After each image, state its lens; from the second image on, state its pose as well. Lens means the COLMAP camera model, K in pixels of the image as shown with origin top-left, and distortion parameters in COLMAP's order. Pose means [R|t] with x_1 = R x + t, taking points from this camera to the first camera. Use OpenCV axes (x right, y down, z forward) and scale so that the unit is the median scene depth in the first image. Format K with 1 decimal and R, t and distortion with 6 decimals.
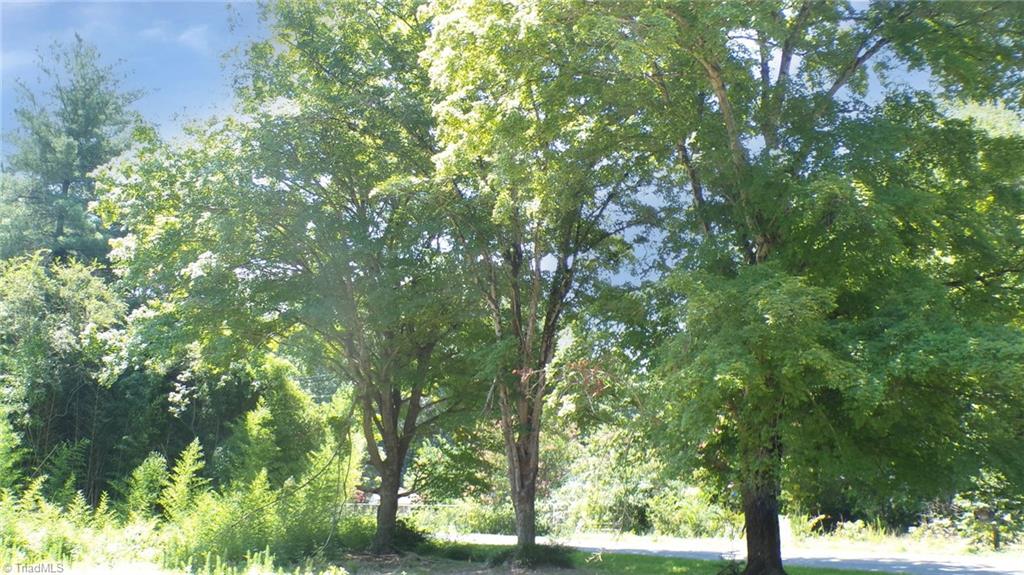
lens RADIAL K [[1161.3, 0, 531.3], [0, 1161.3, 289.8], [0, 0, 1]] dist [-0.120605, 0.231617]
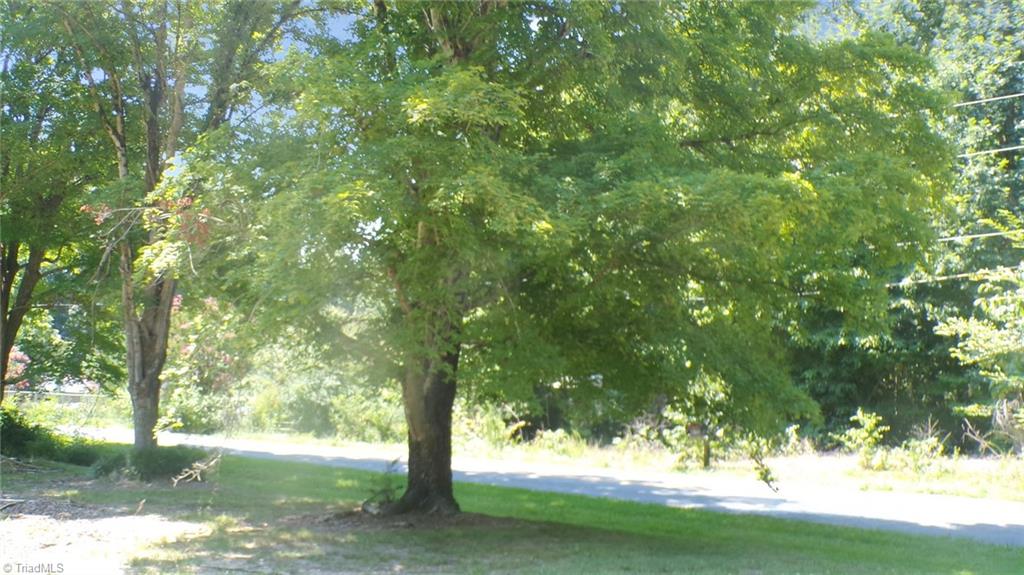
lens RADIAL K [[1161.3, 0, 531.3], [0, 1161.3, 289.8], [0, 0, 1]] dist [-0.120605, 0.231617]
pose [[0.969993, 0.052501, 0.237397, 0.039729], [-0.072774, 0.994337, 0.077451, 0.021872], [-0.231986, -0.092404, 0.968320, 0.128827]]
